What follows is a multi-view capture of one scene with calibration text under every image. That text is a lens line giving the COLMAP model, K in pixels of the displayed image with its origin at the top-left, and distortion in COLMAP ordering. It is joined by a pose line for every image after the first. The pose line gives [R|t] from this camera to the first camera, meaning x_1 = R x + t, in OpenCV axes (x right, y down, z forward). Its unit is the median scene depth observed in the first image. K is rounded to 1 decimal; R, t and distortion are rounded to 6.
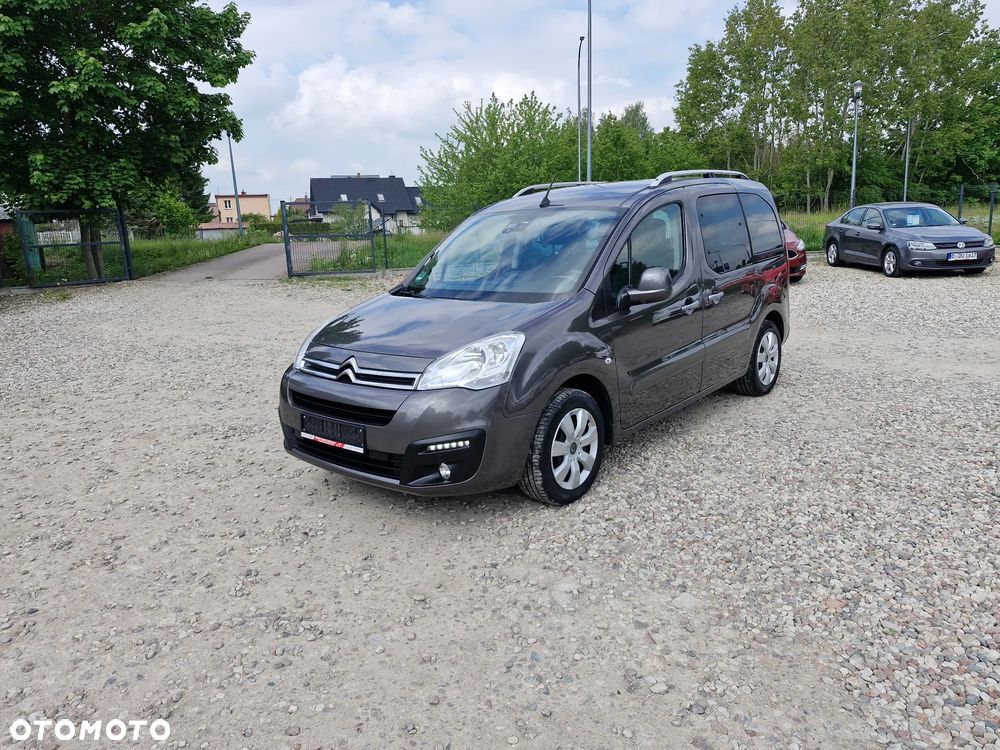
lens RADIAL K [[677.8, 0, 501.7], [0, 677.8, 375.7], [0, 0, 1]] dist [0.070432, -0.074056]
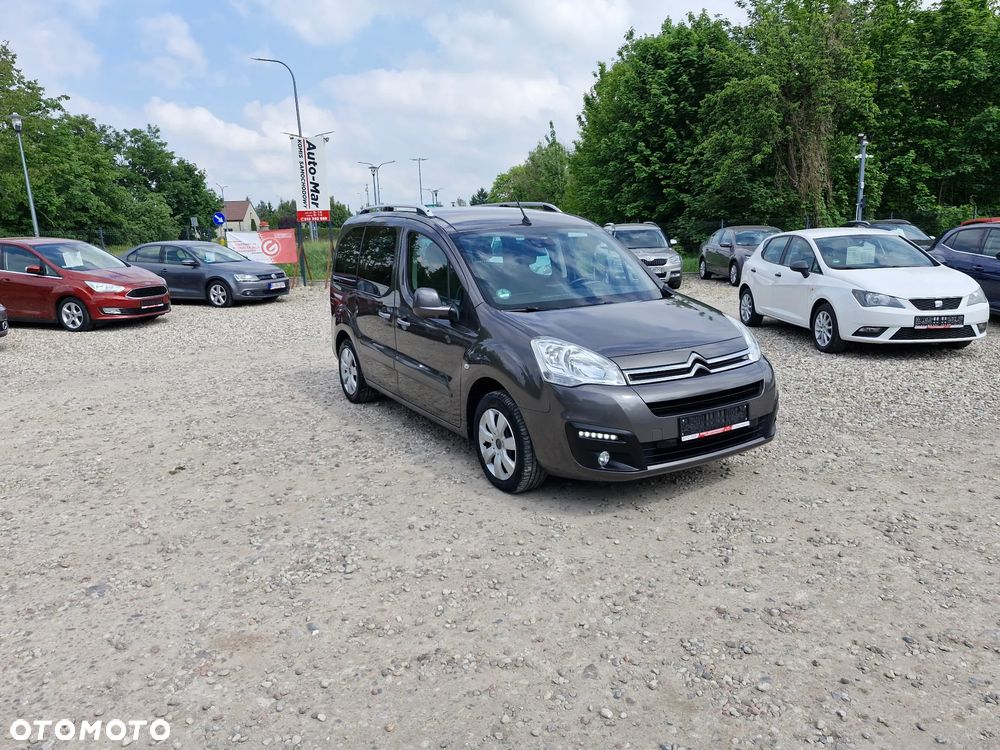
lens RADIAL K [[677.8, 0, 501.7], [0, 677.8, 375.7], [0, 0, 1]] dist [0.070432, -0.074056]
pose [[0.332813, -0.166730, 0.928136, -1.057088], [0.225445, 0.969771, 0.093369, -0.128662], [-0.915647, 0.178170, 0.360341, 0.709419]]
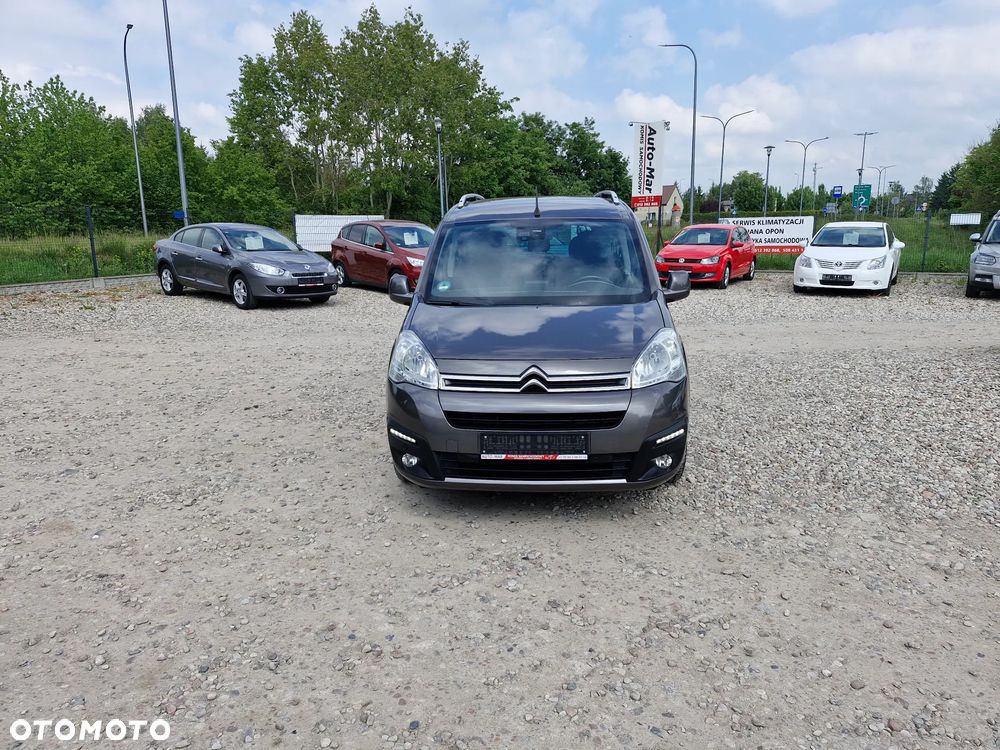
lens RADIAL K [[678.6, 0, 504.9], [0, 678.6, 373.2], [0, 0, 1]] dist [0.088439, -0.106804]
pose [[0.799212, -0.098207, 0.592971, -0.652986], [0.113054, 0.993514, 0.012168, -0.027292], [-0.590320, 0.057313, 0.805132, 0.198071]]
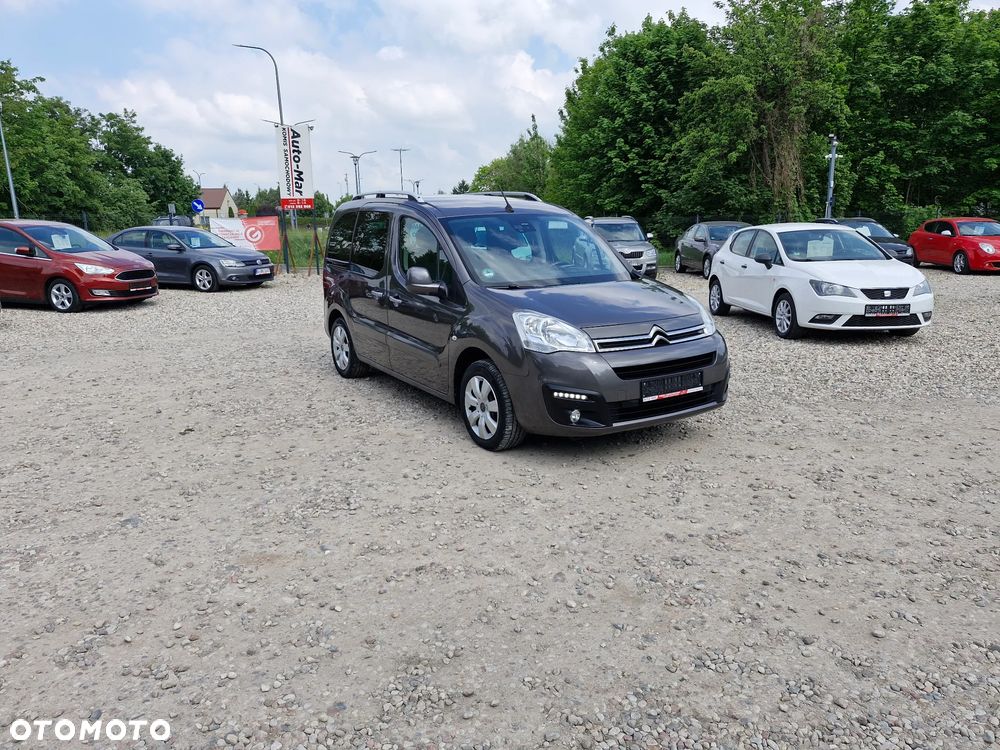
lens RADIAL K [[677.8, 0, 501.7], [0, 677.8, 375.7], [0, 0, 1]] dist [0.070432, -0.074056]
pose [[0.306130, -0.172225, 0.936281, -1.168366], [0.211705, 0.971188, 0.109426, -0.106058], [-0.928152, 0.164717, 0.333771, 0.682757]]
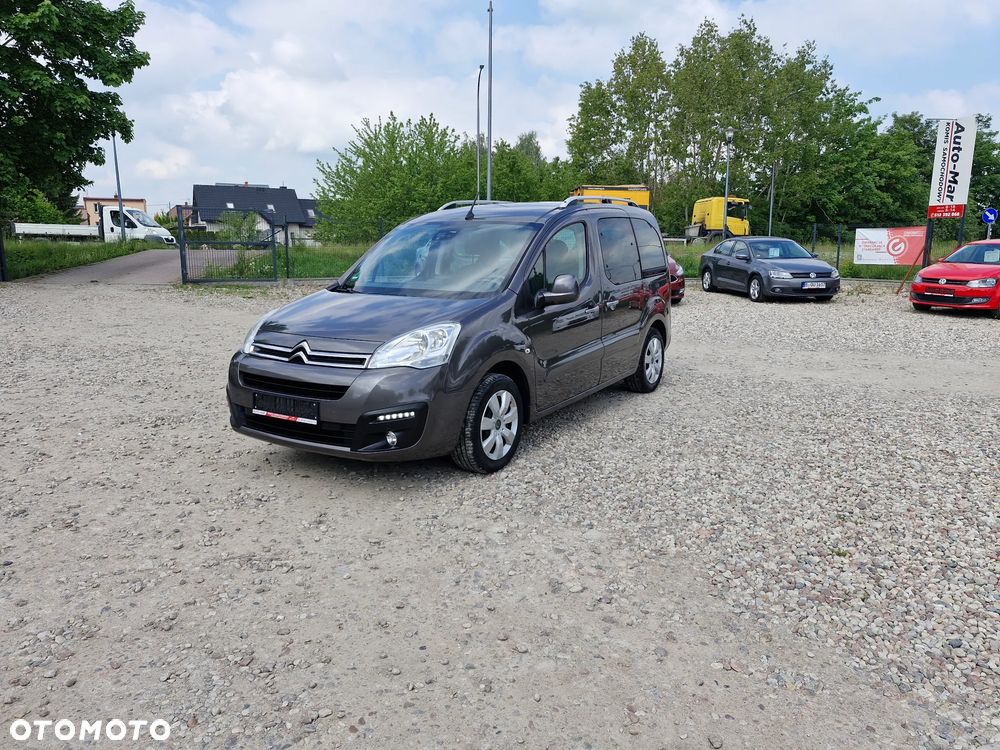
lens RADIAL K [[678.6, 0, 504.9], [0, 678.6, 373.2], [0, 0, 1]] dist [0.088439, -0.106804]
pose [[0.987155, 0.013503, 0.159193, -0.056853], [-0.008239, 0.999399, -0.033680, 0.047656], [-0.159552, 0.031936, 0.986673, -0.130571]]
